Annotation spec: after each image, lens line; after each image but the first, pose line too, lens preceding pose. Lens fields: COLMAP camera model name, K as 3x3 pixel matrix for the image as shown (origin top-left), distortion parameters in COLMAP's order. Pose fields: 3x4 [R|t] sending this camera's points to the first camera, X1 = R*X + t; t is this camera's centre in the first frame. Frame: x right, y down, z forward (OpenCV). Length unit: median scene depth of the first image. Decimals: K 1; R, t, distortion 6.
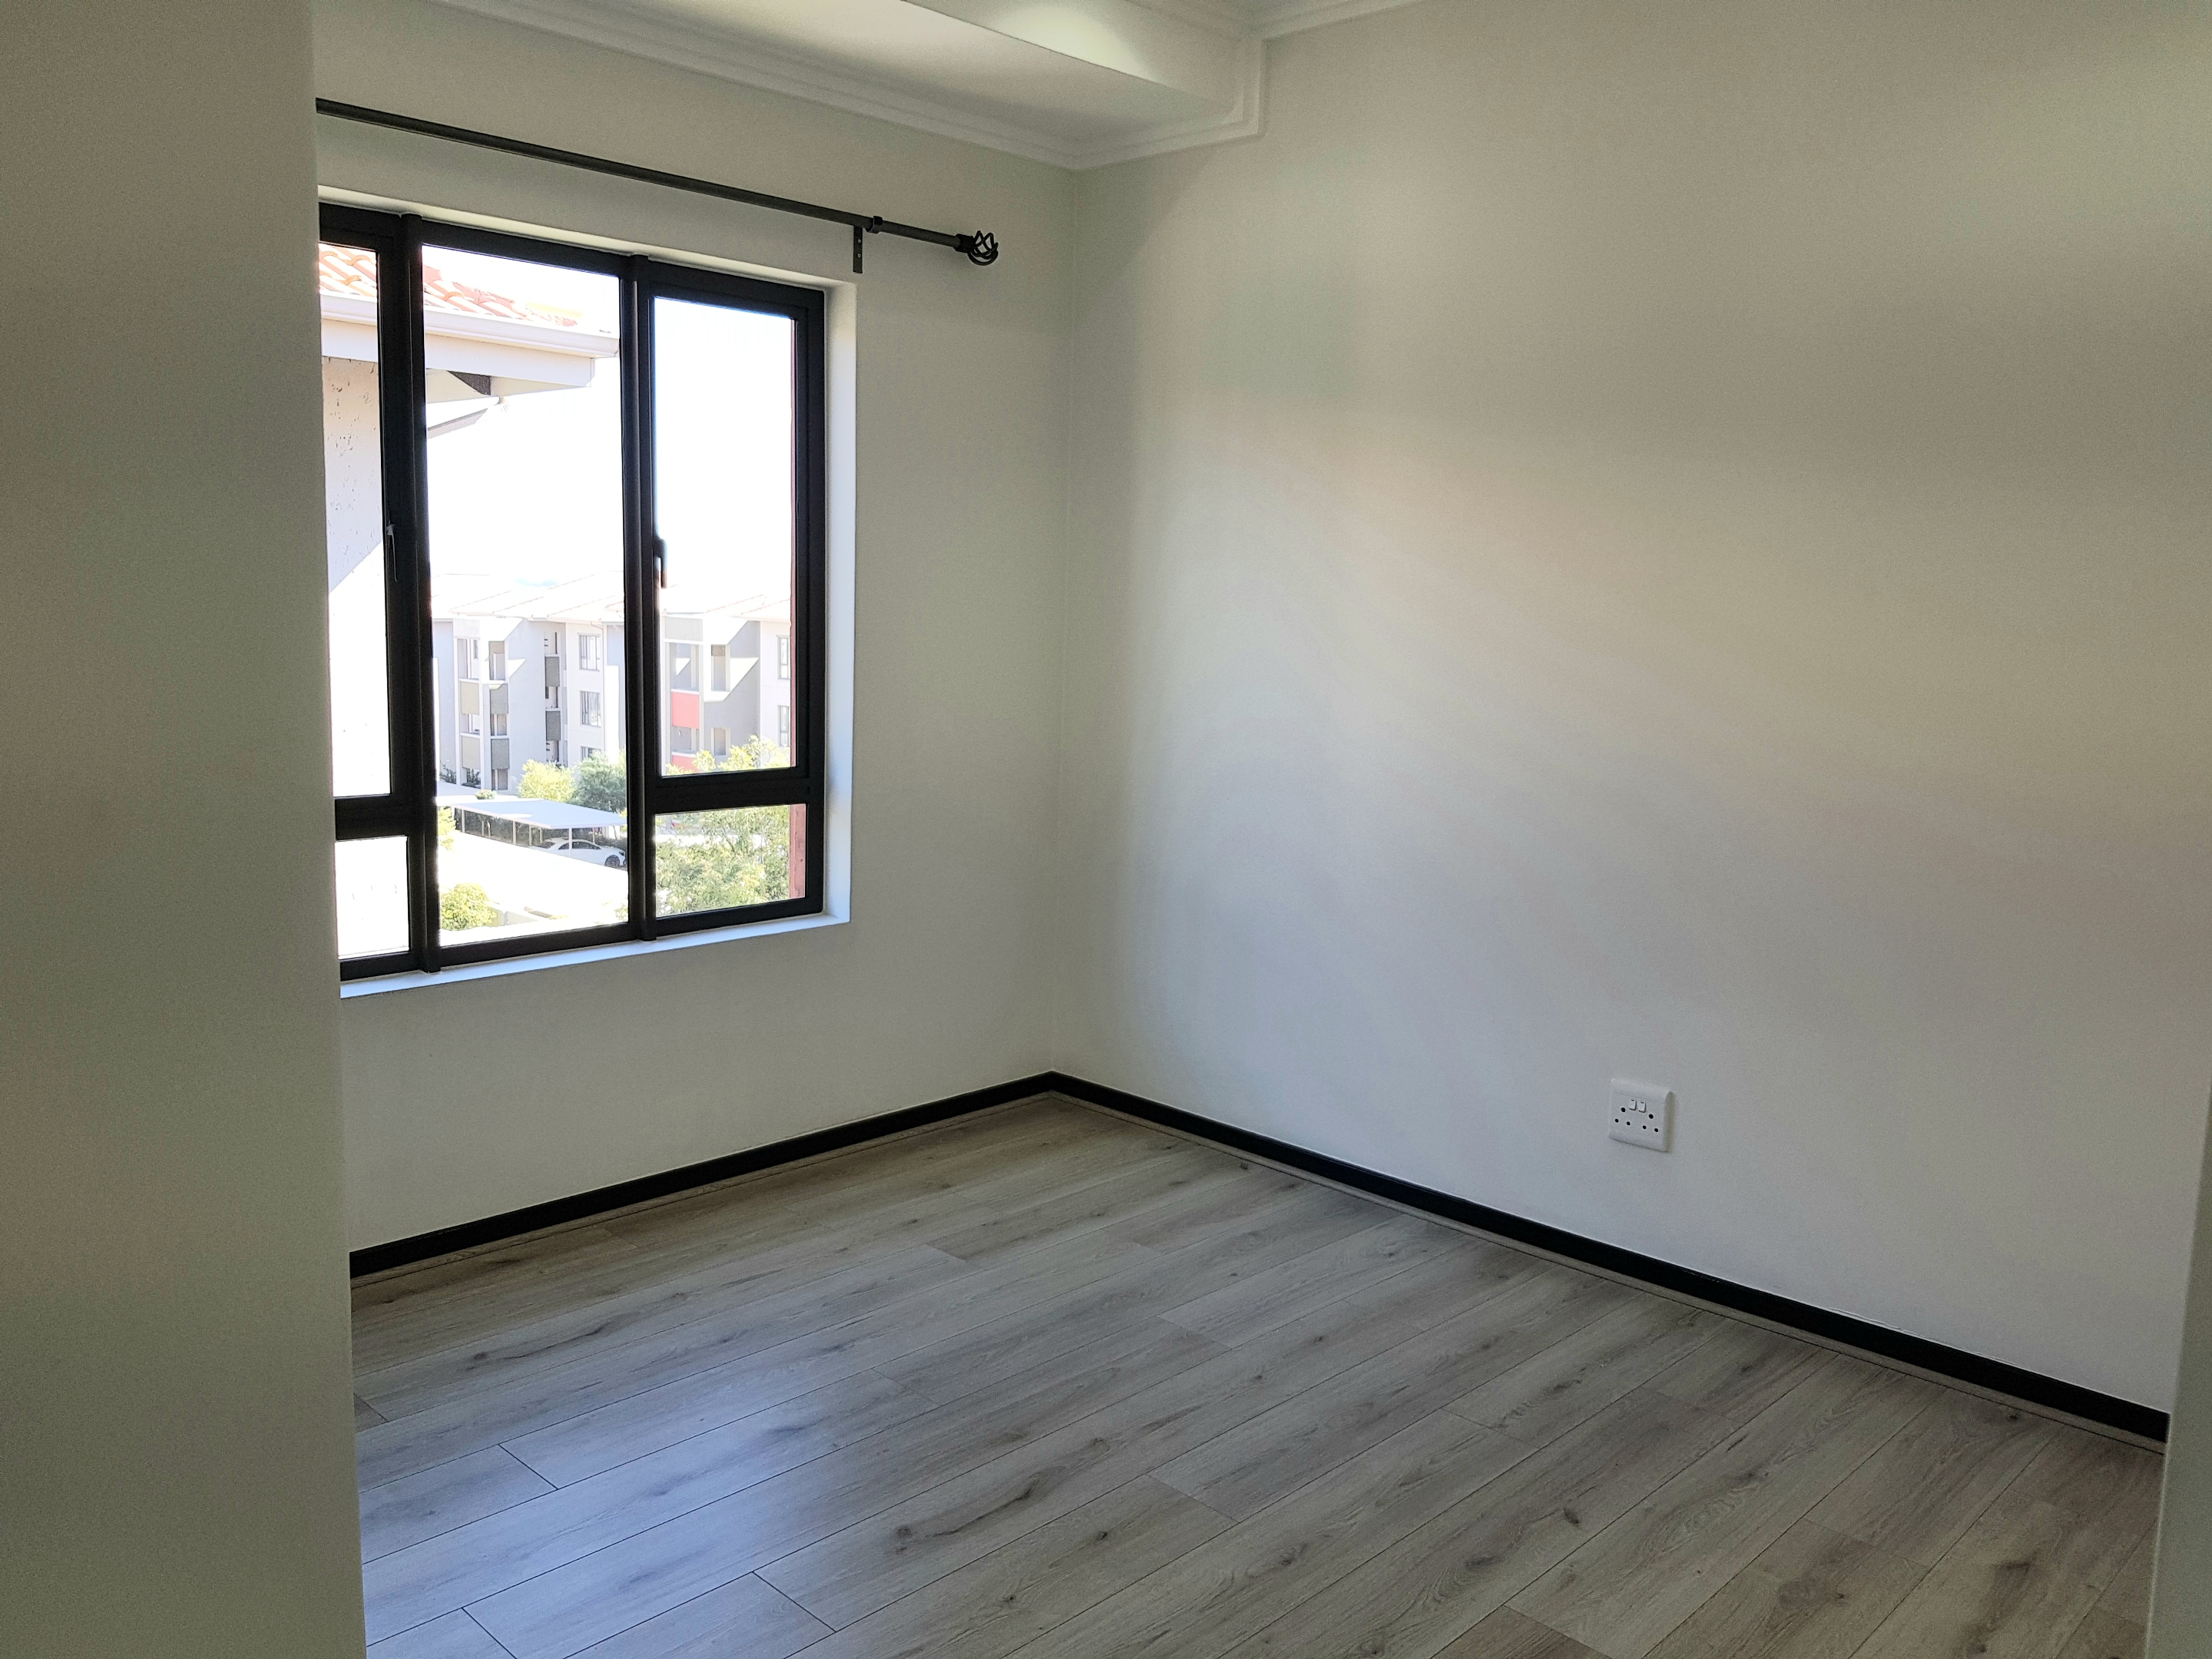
lens RADIAL K [[1740.8, 0, 1117.0], [0, 1740.8, 812.3], [0, 0, 1]] dist [0.009386, -0.012172]
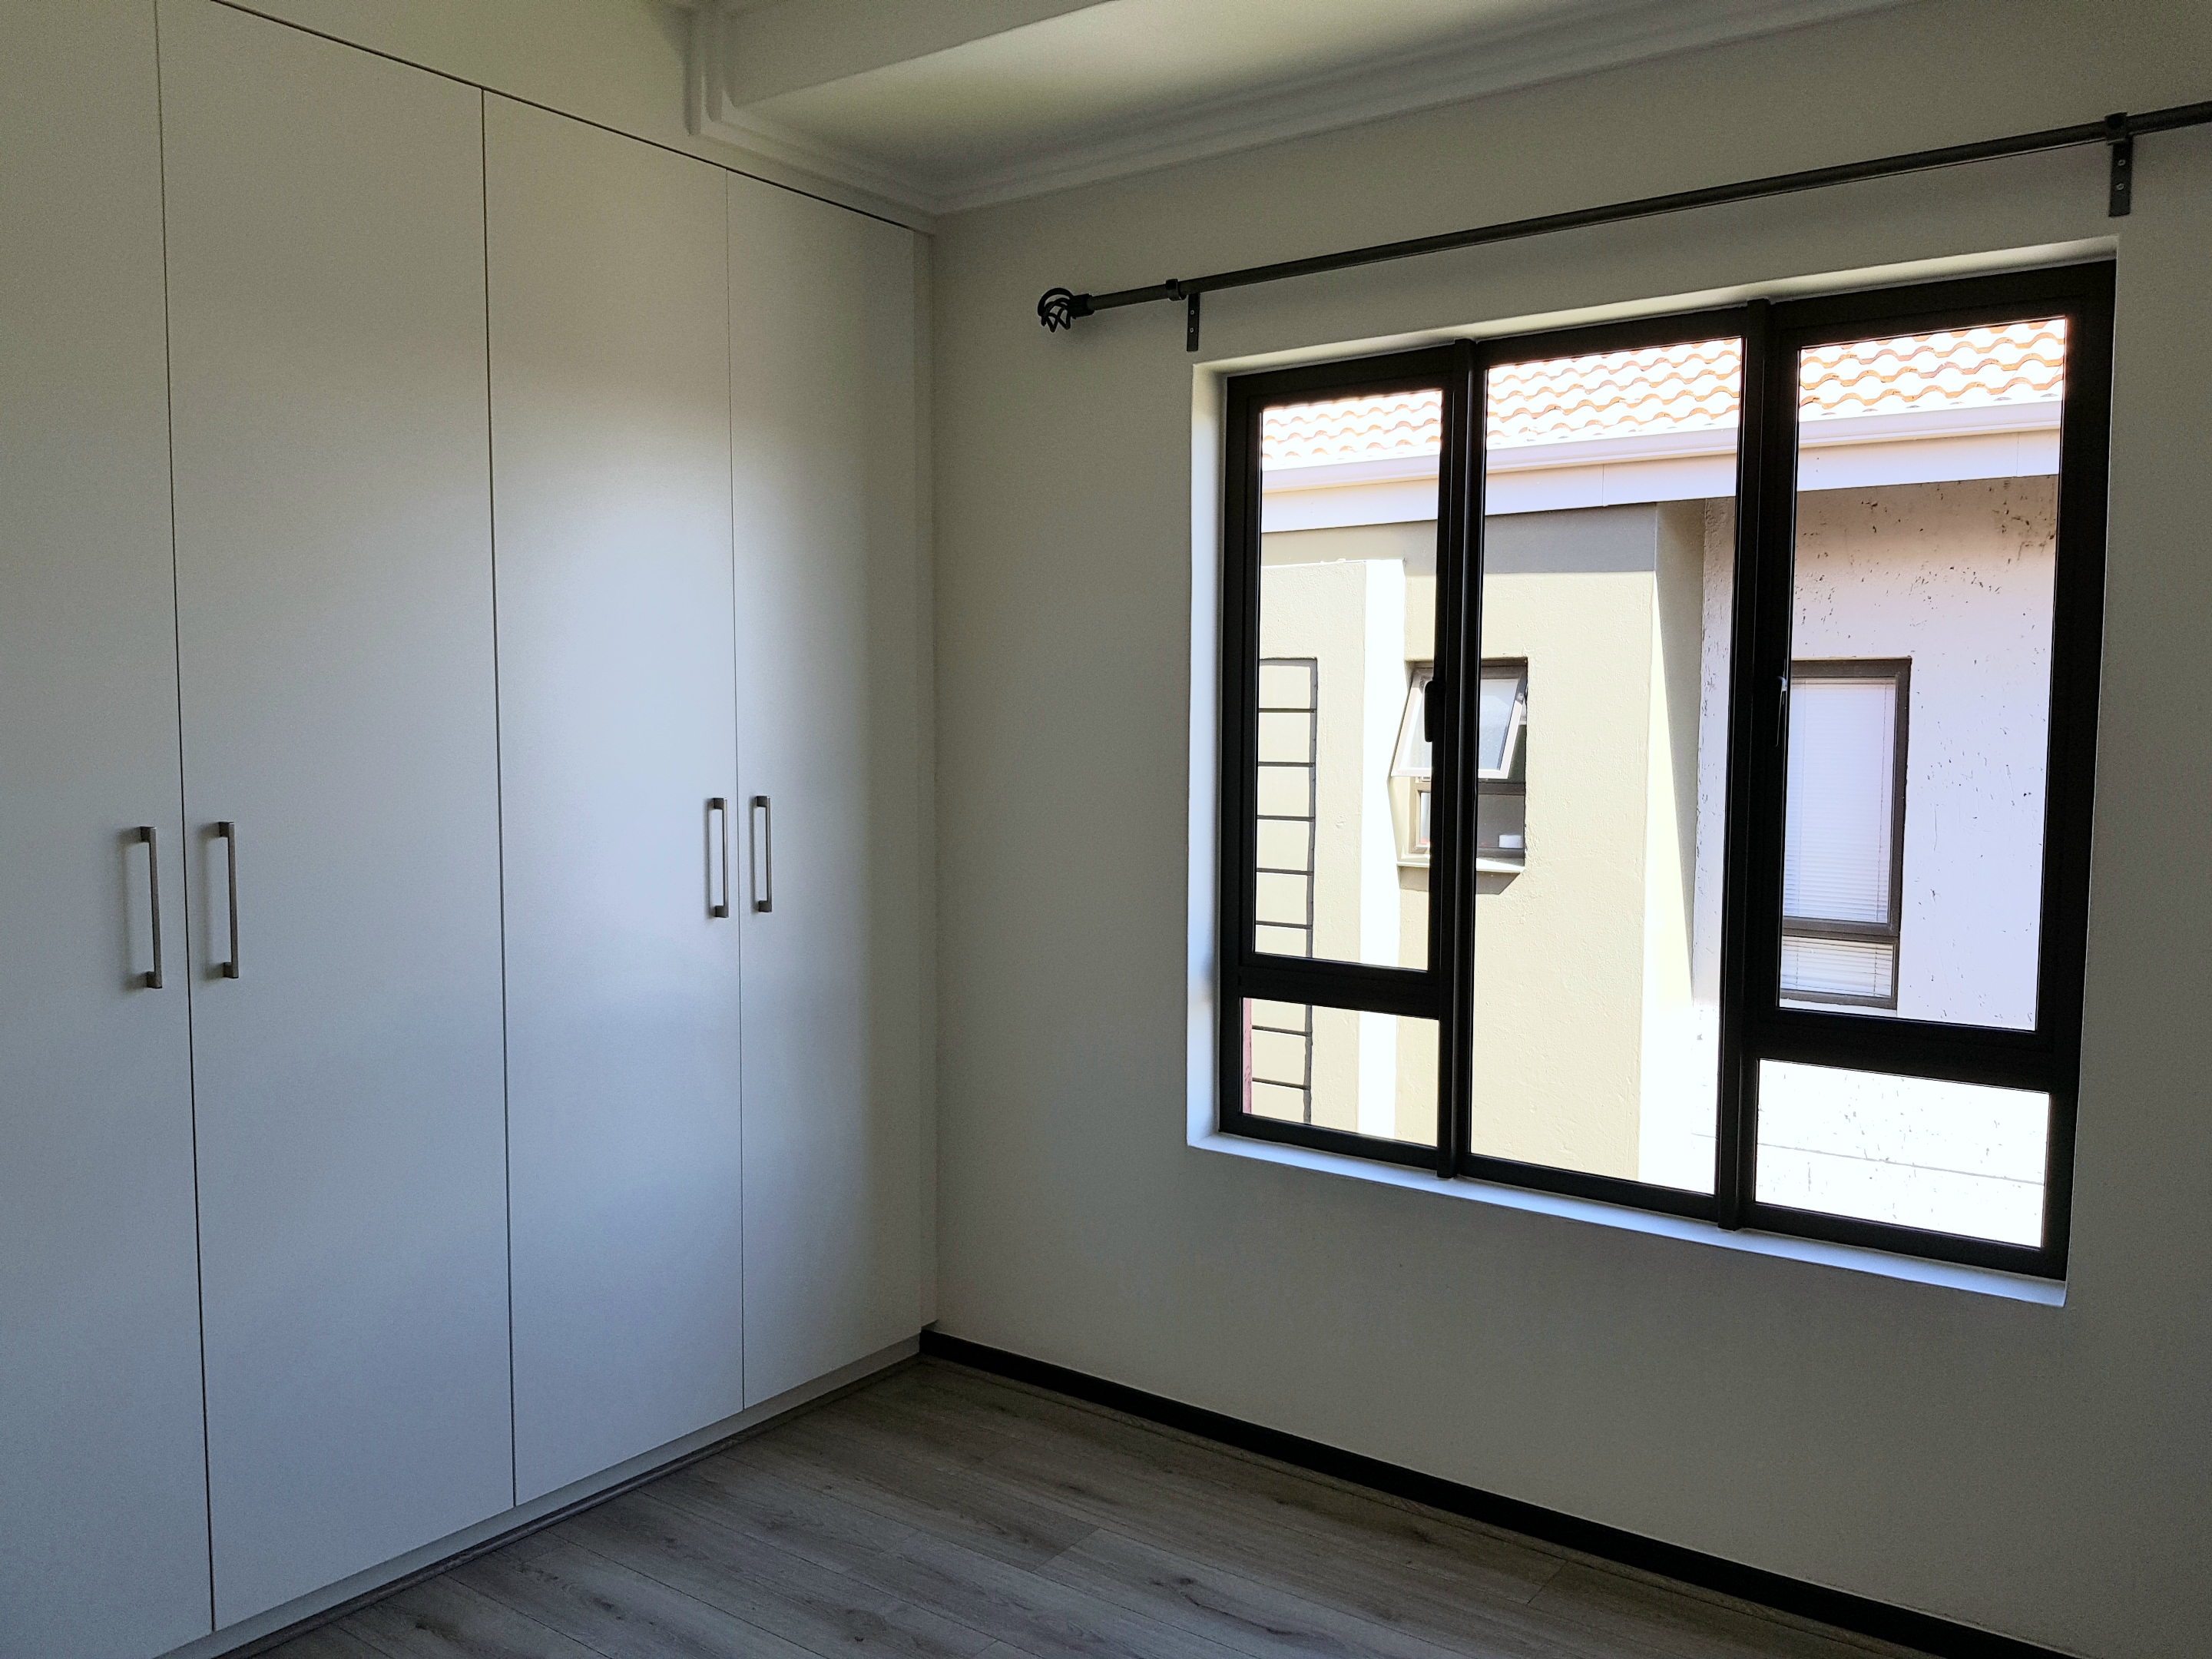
lens RADIAL K [[1740.8, 0, 1100.8], [0, 1740.8, 818.6], [0, 0, 1]] dist [0.009386, -0.012172]
pose [[0.129590, 0.030846, -0.991088, 0.446526], [-0.130566, 0.991344, 0.013782, -0.076861], [0.982934, 0.127617, 0.132495, 0.674450]]
